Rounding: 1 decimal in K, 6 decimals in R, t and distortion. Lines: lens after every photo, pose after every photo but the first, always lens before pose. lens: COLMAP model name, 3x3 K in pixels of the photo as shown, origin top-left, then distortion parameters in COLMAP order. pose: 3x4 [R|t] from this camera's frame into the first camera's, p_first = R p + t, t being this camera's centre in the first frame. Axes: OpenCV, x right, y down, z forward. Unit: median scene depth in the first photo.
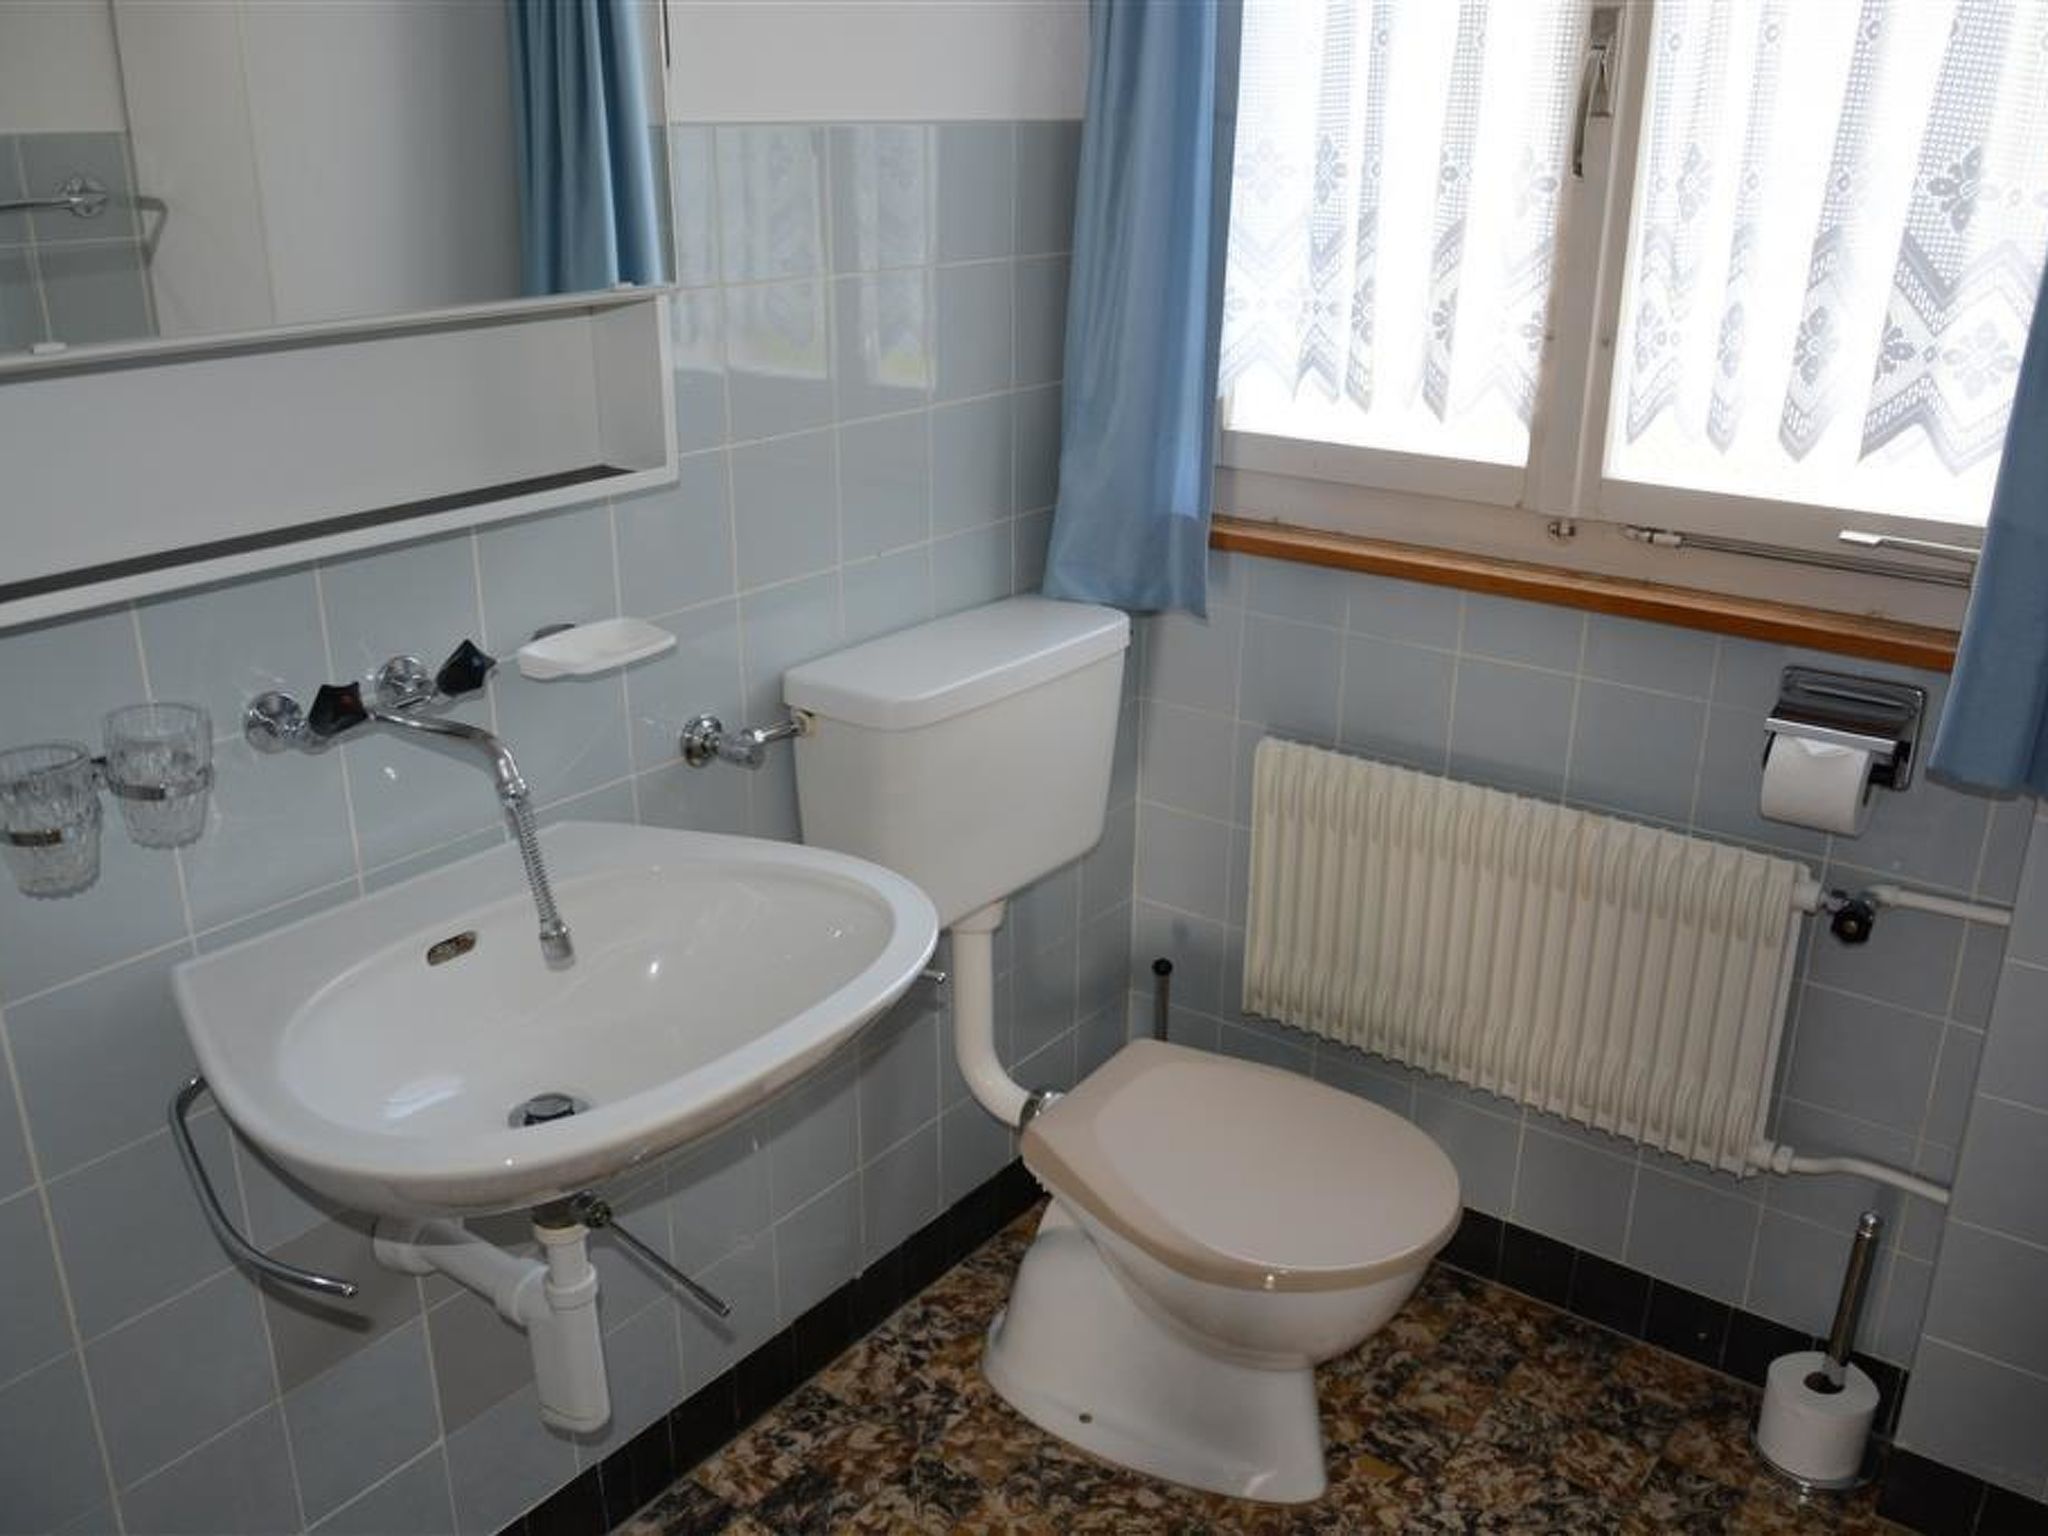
lens RADIAL K [[1780.4, 0, 1024.0], [0, 1780.4, 768.0], [0, 0, 1]] dist [-0.025336, 0.006619]
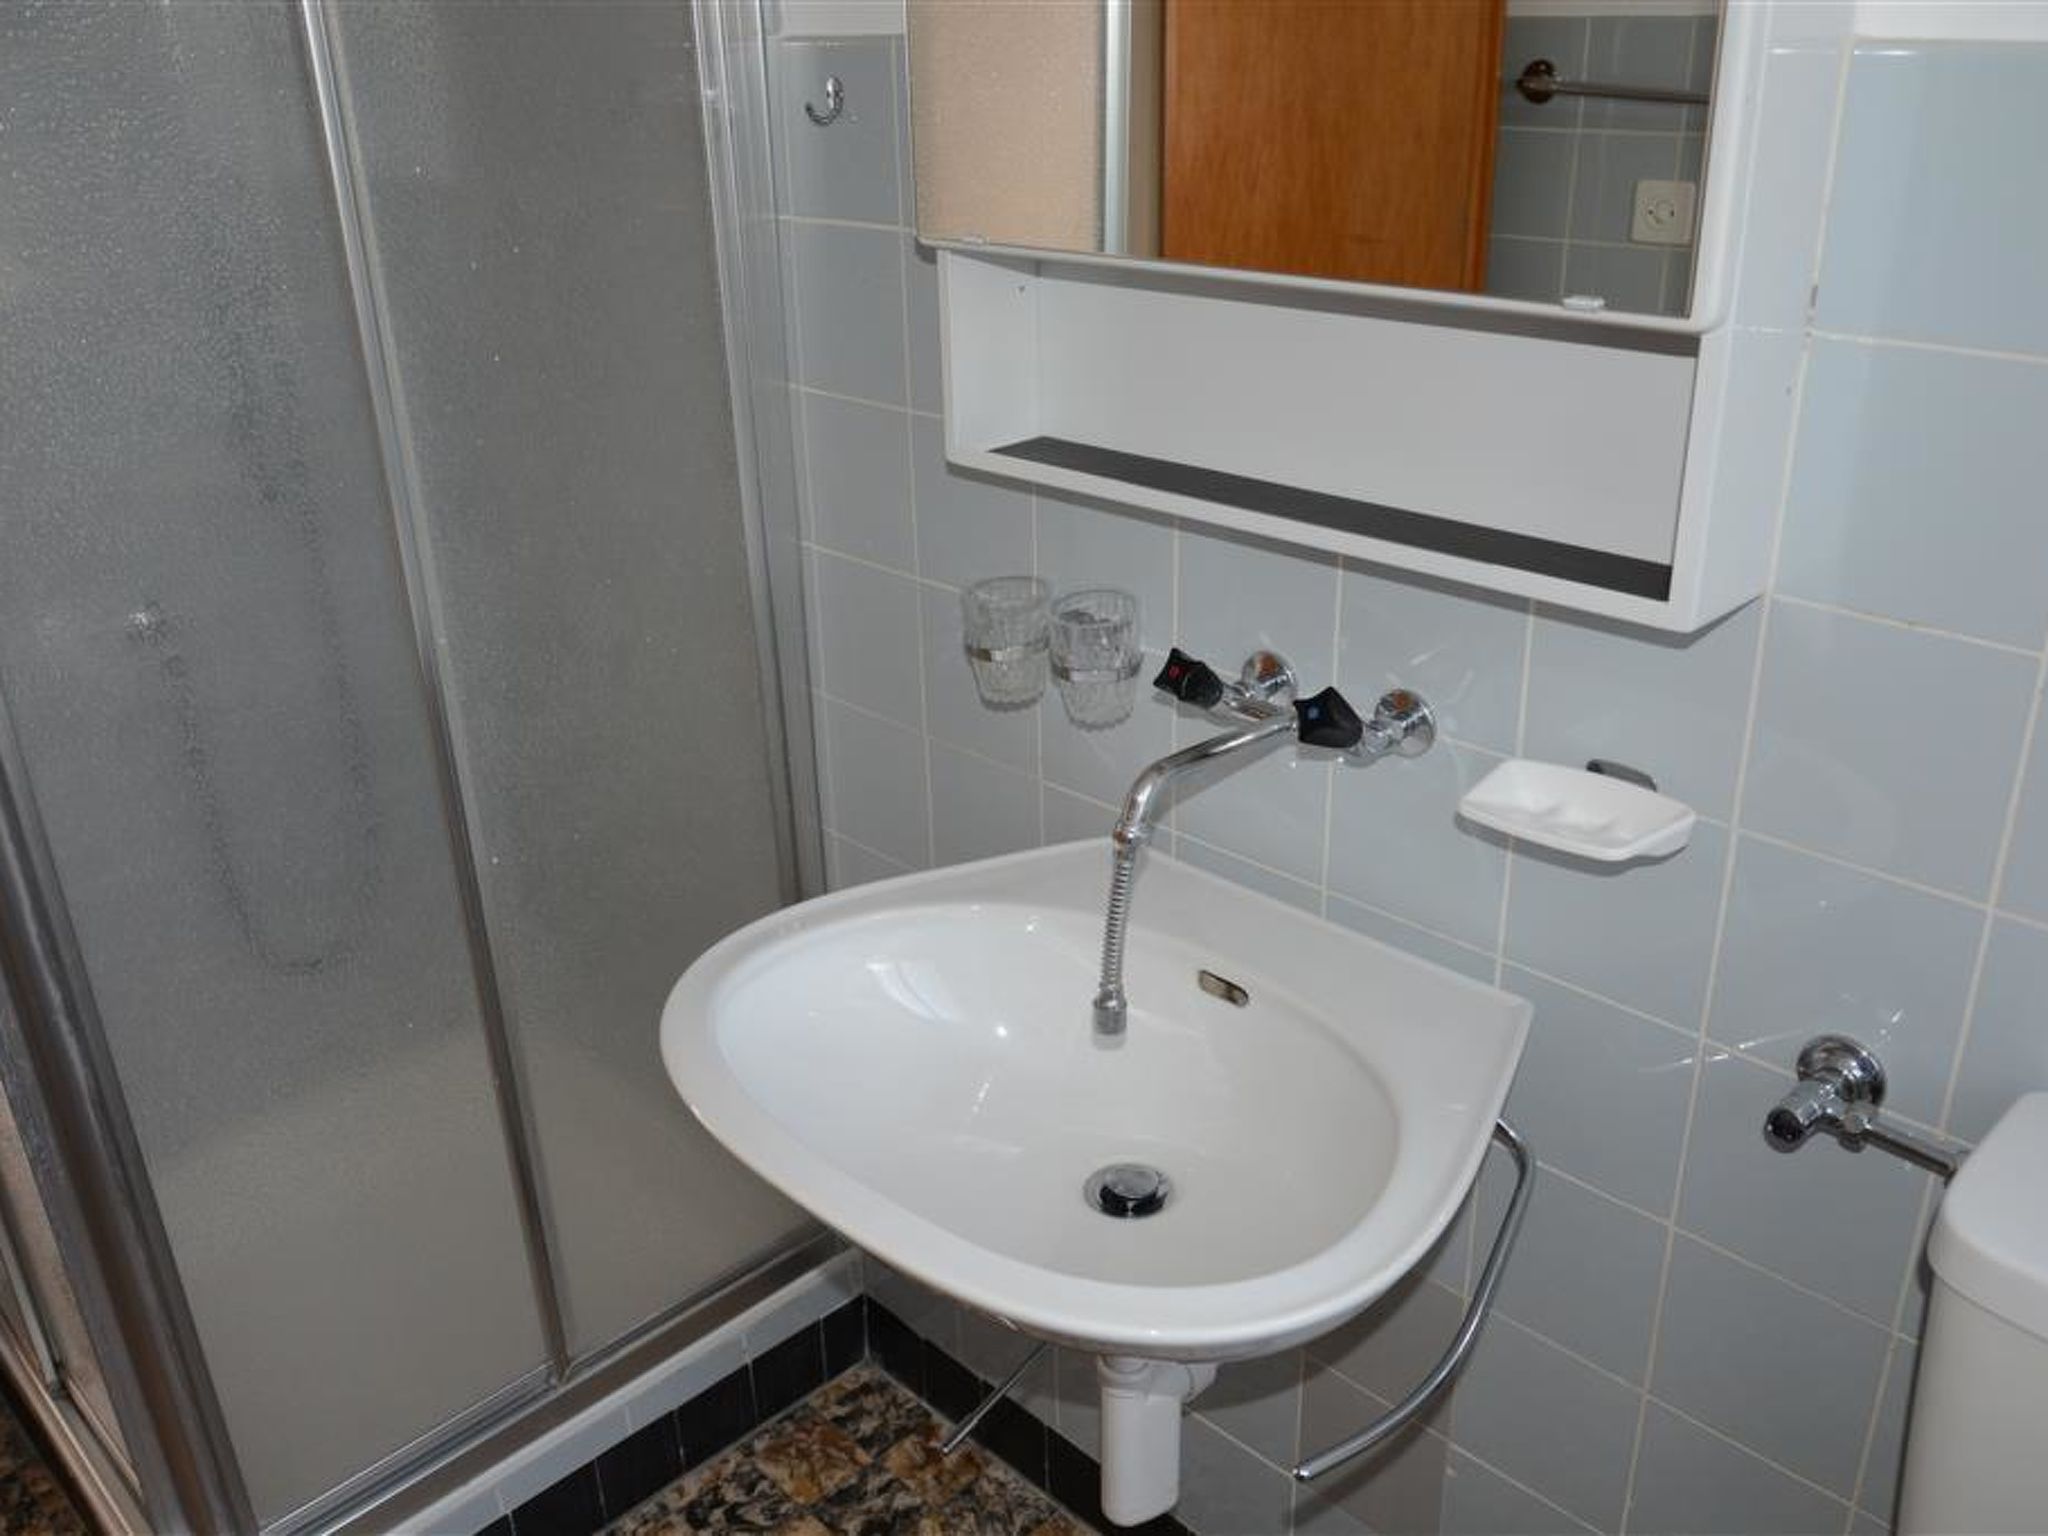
lens RADIAL K [[1780.4, 0, 1024.0], [0, 1780.4, 768.0], [0, 0, 1]] dist [-0.025336, 0.006619]
pose [[-0.149160, 0.389650, -0.908803, 0.464935], [-0.323340, 0.849338, 0.417224, -0.333962], [0.934453, 0.356086, -0.000698, 0.867956]]
